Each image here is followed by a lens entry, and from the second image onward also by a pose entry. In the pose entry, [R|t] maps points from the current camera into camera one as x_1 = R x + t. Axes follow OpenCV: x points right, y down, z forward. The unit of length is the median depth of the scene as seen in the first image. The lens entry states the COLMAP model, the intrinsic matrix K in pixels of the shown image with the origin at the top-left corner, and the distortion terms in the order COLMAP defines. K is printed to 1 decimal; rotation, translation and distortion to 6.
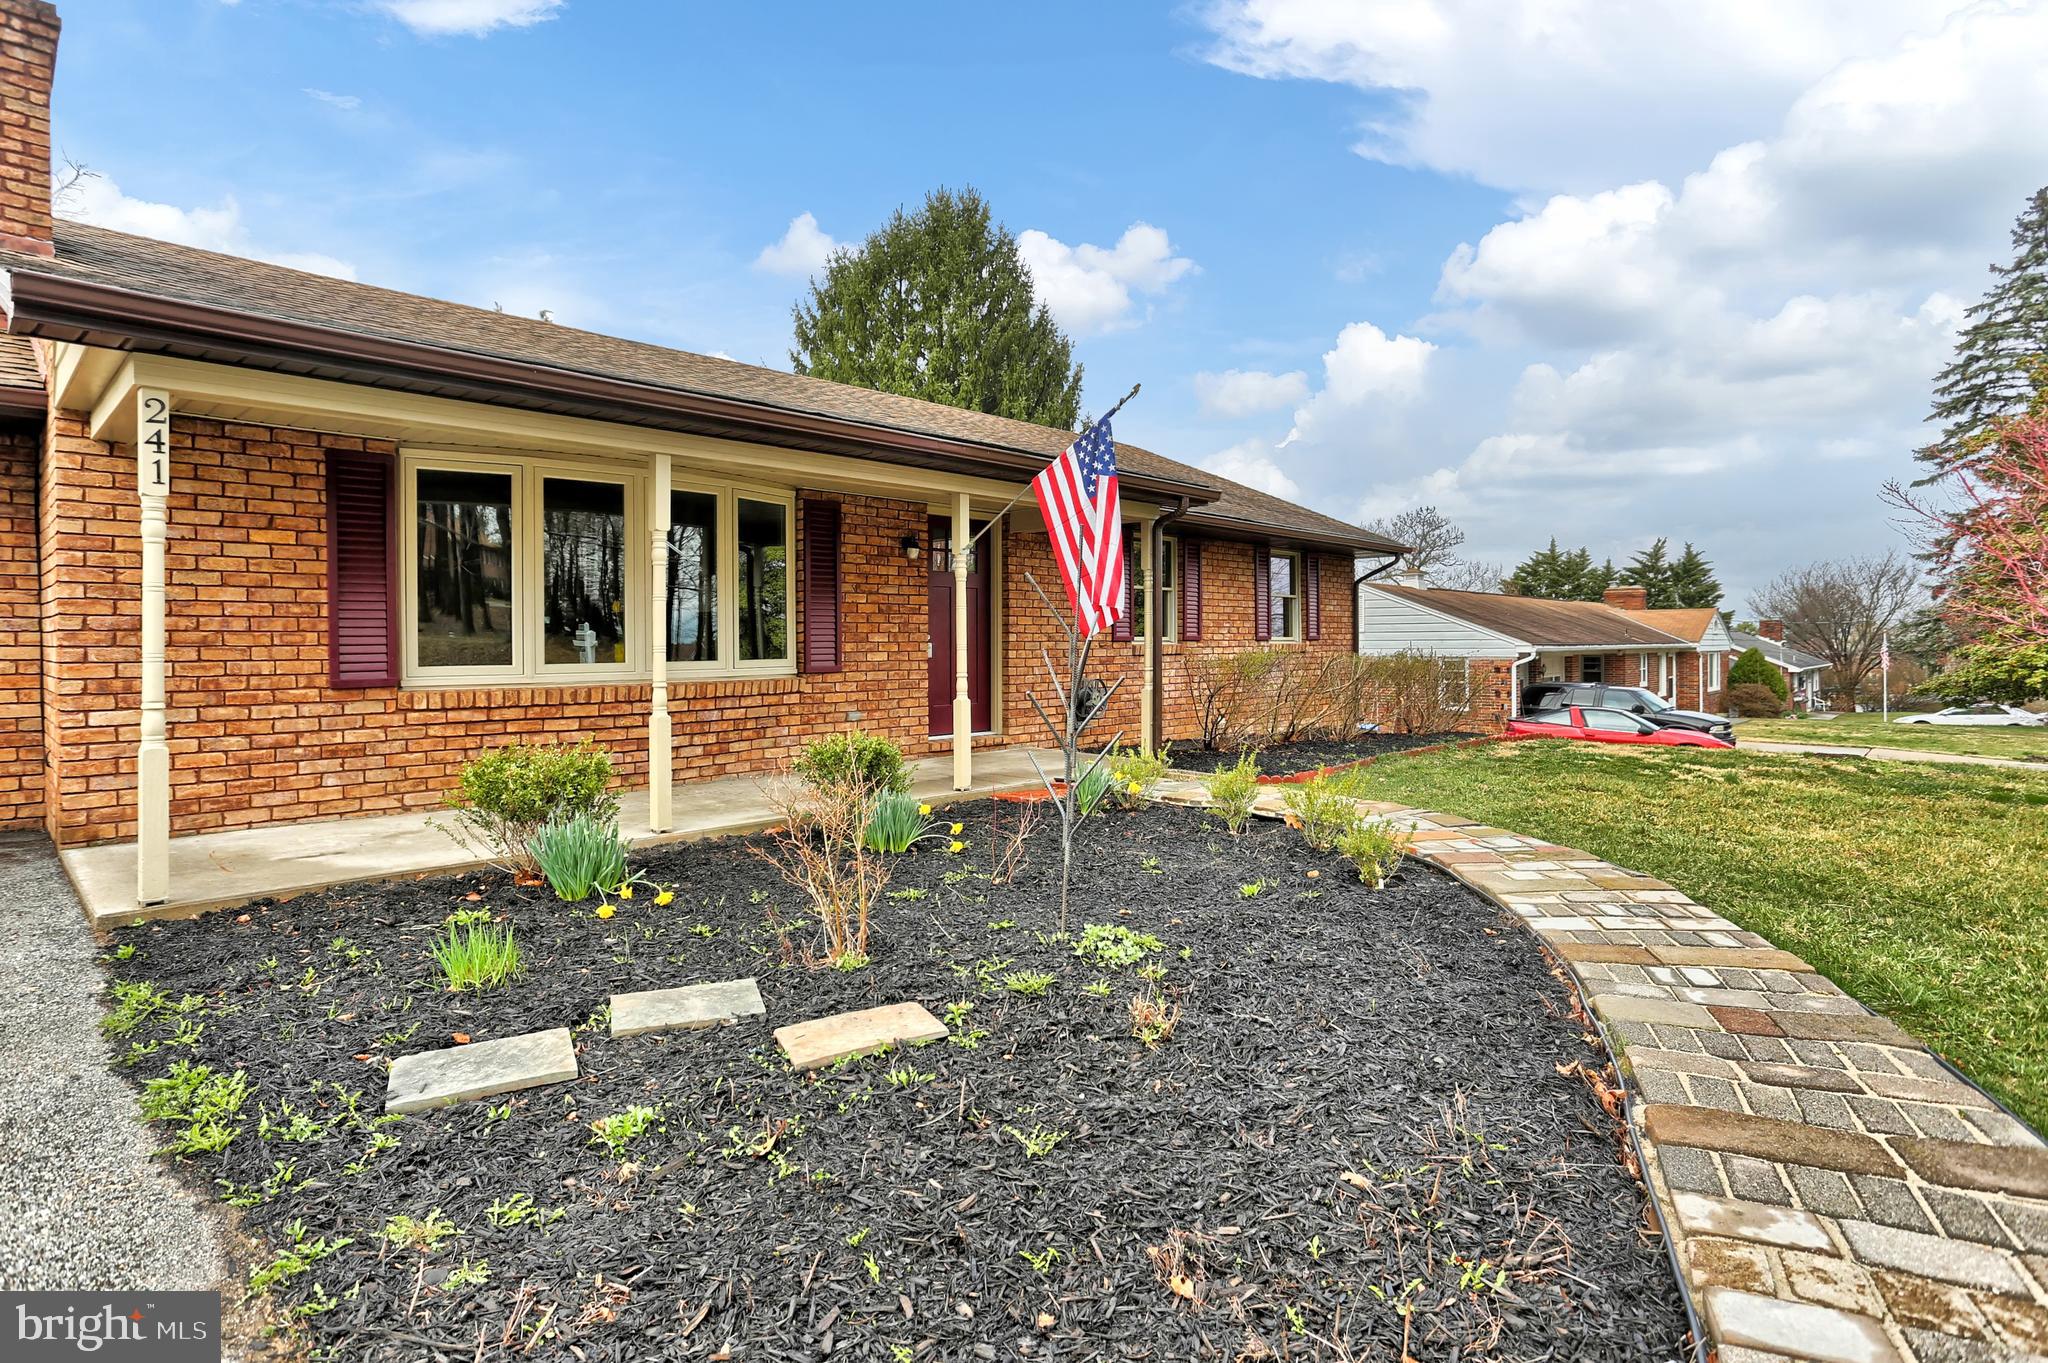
lens RADIAL K [[1088.4, 0, 1037.7], [0, 1088.4, 671.4], [0, 0, 1]] dist [-0.048057, 0.002570]
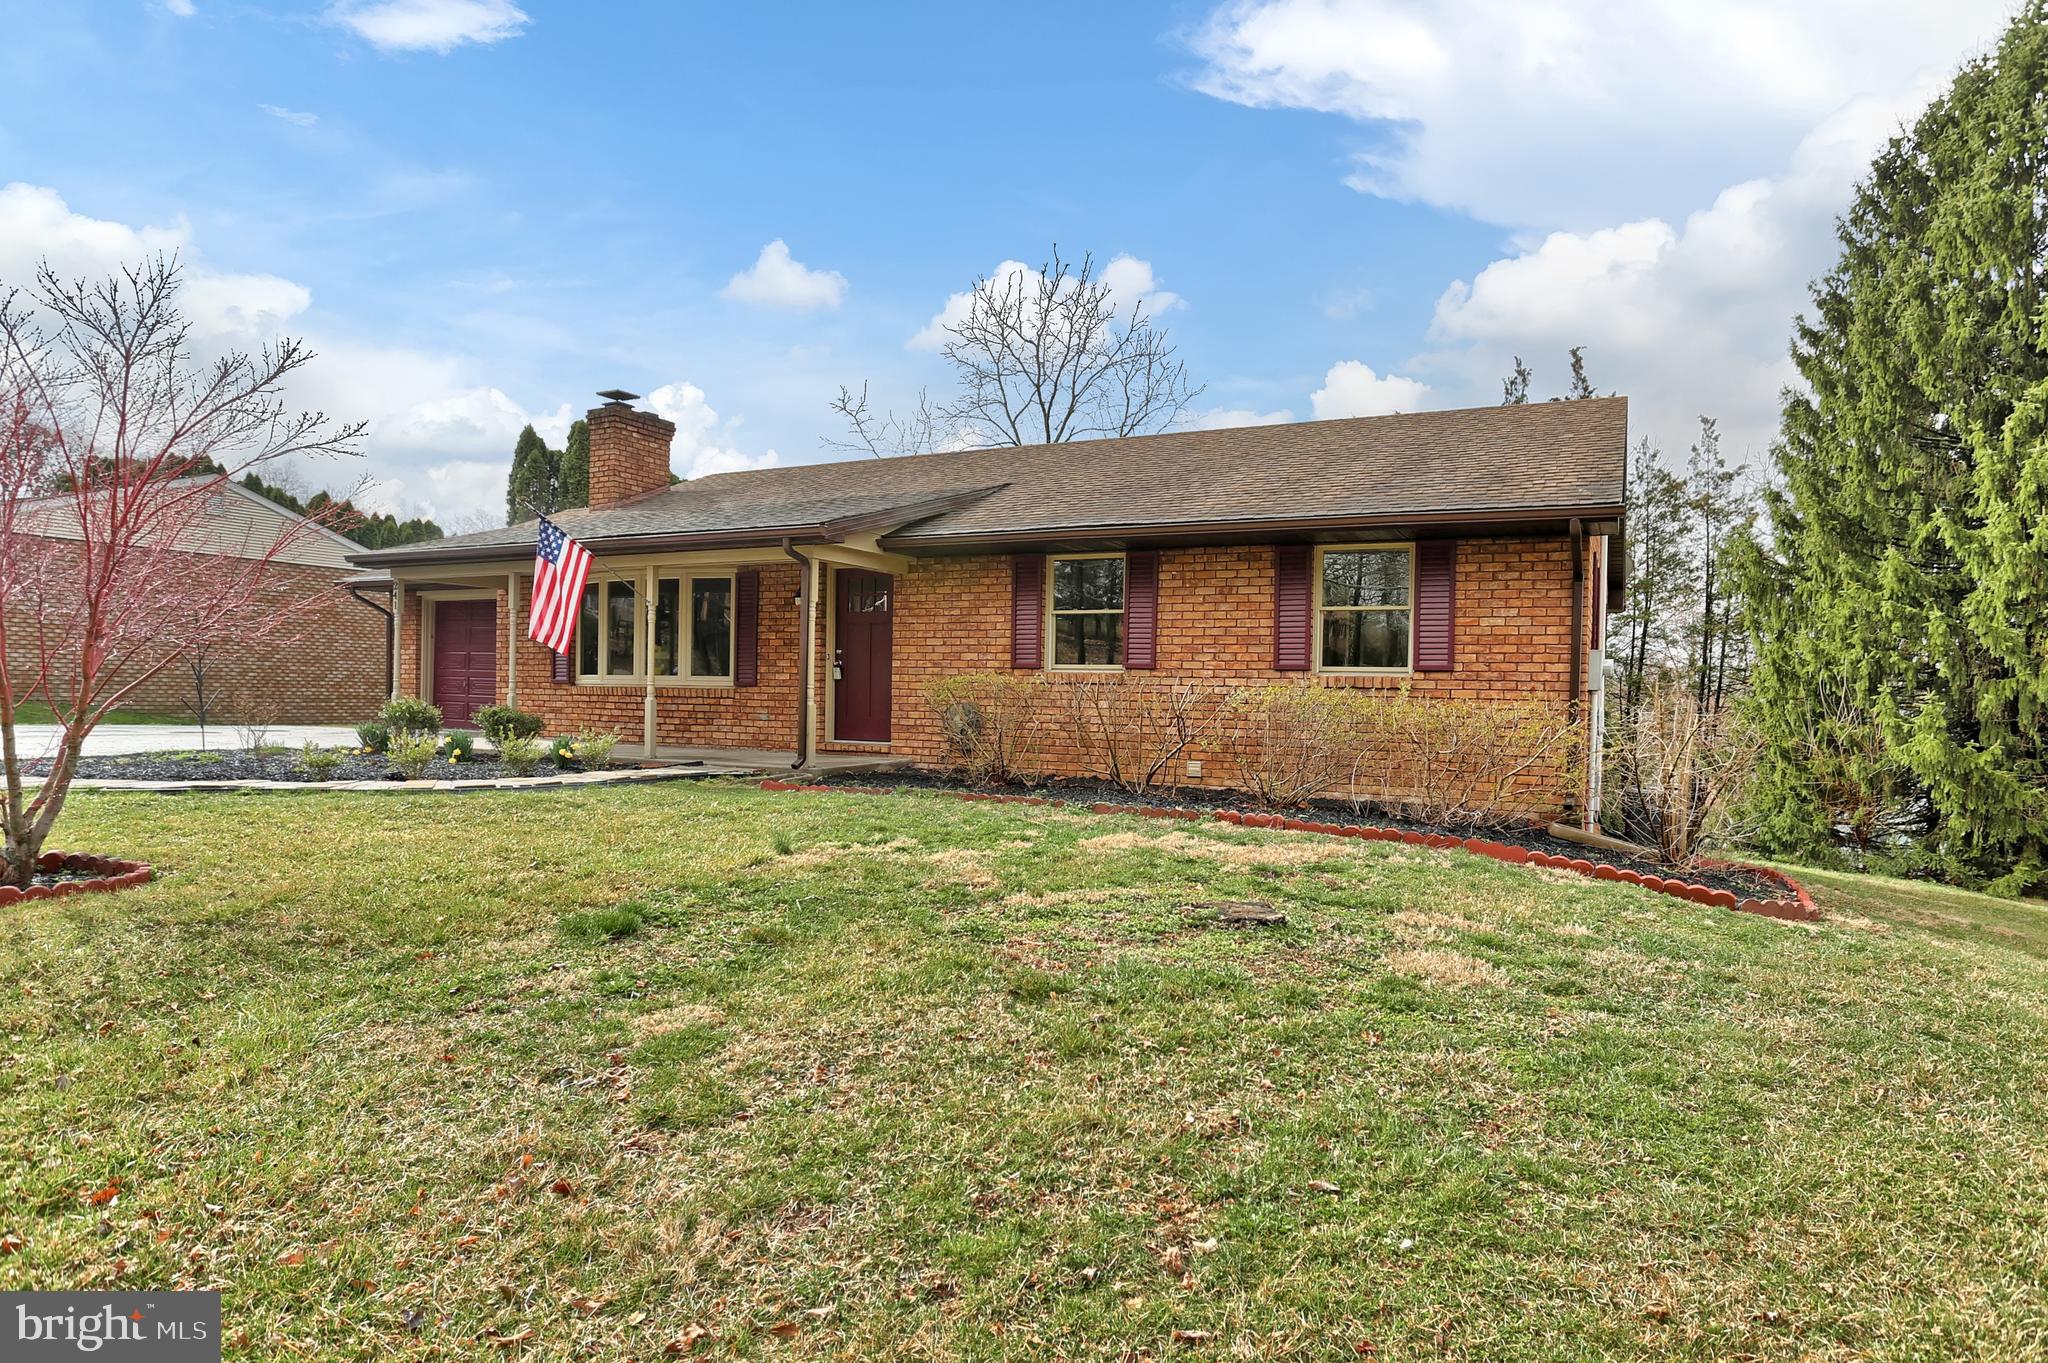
lens RADIAL K [[1120.6, 0, 1021.6], [0, 1120.6, 668.1], [0, 0, 1]] dist [-0.039489, 0.016012]
pose [[0.251356, 0.004826, -0.967883, 1.335677], [-0.035516, 0.999360, -0.004240, -0.029348], [0.967243, 0.035441, 0.251366, 0.929490]]
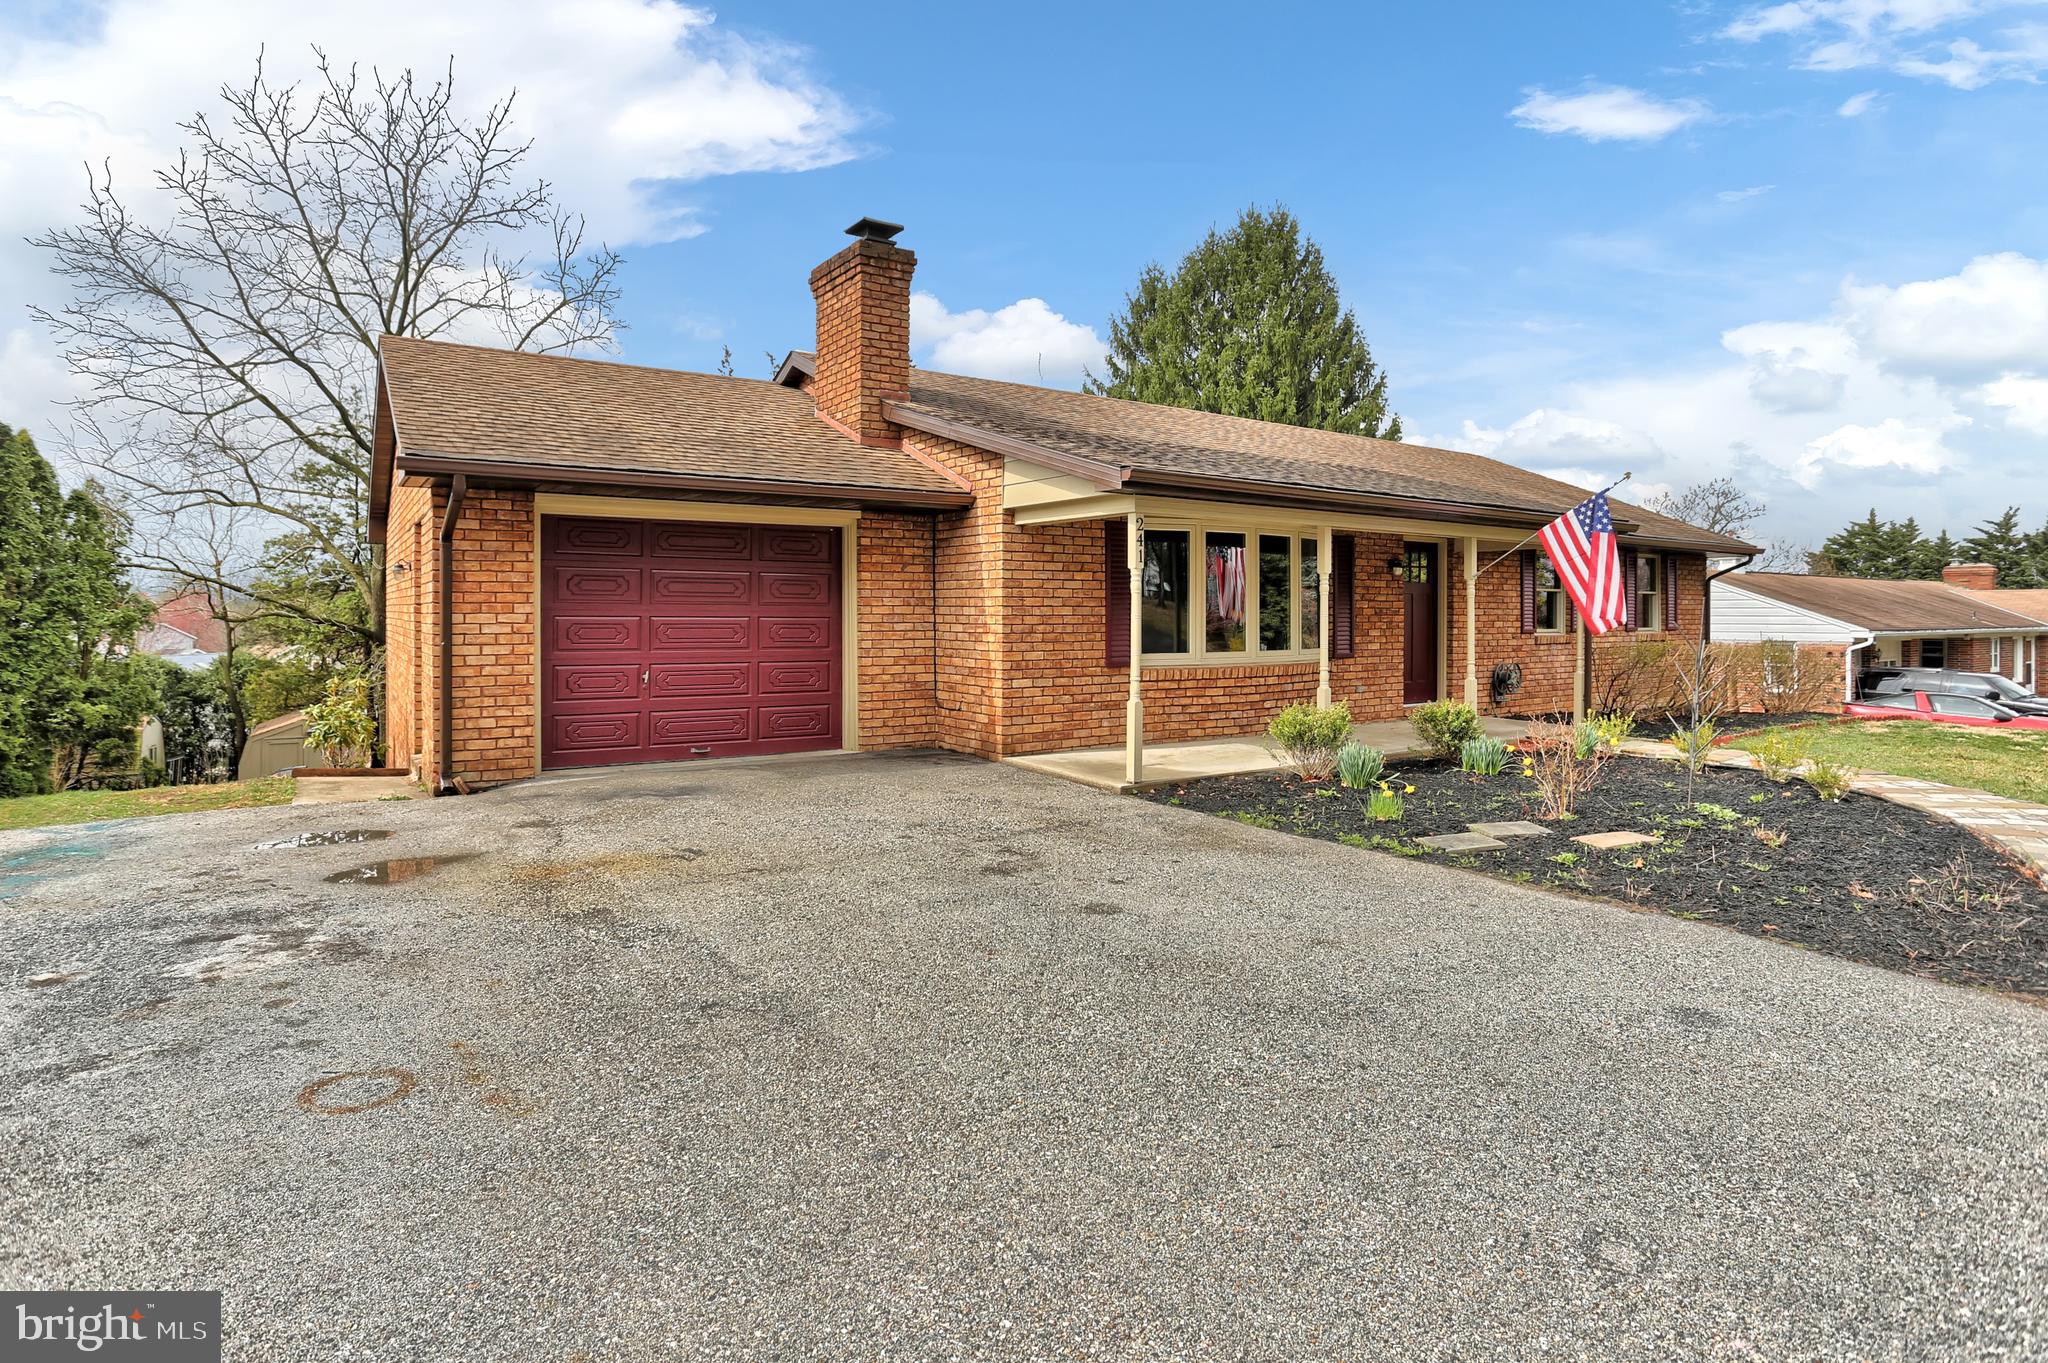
lens RADIAL K [[1120.6, 0, 996.9], [0, 1120.6, 619.9], [0, 0, 1]] dist [-0.039489, 0.016012]
pose [[0.976286, 0.007512, -0.216356, -0.306678], [-0.011662, 0.999772, -0.017913, -0.016123], [0.216172, 0.020011, 0.976150, -0.485625]]
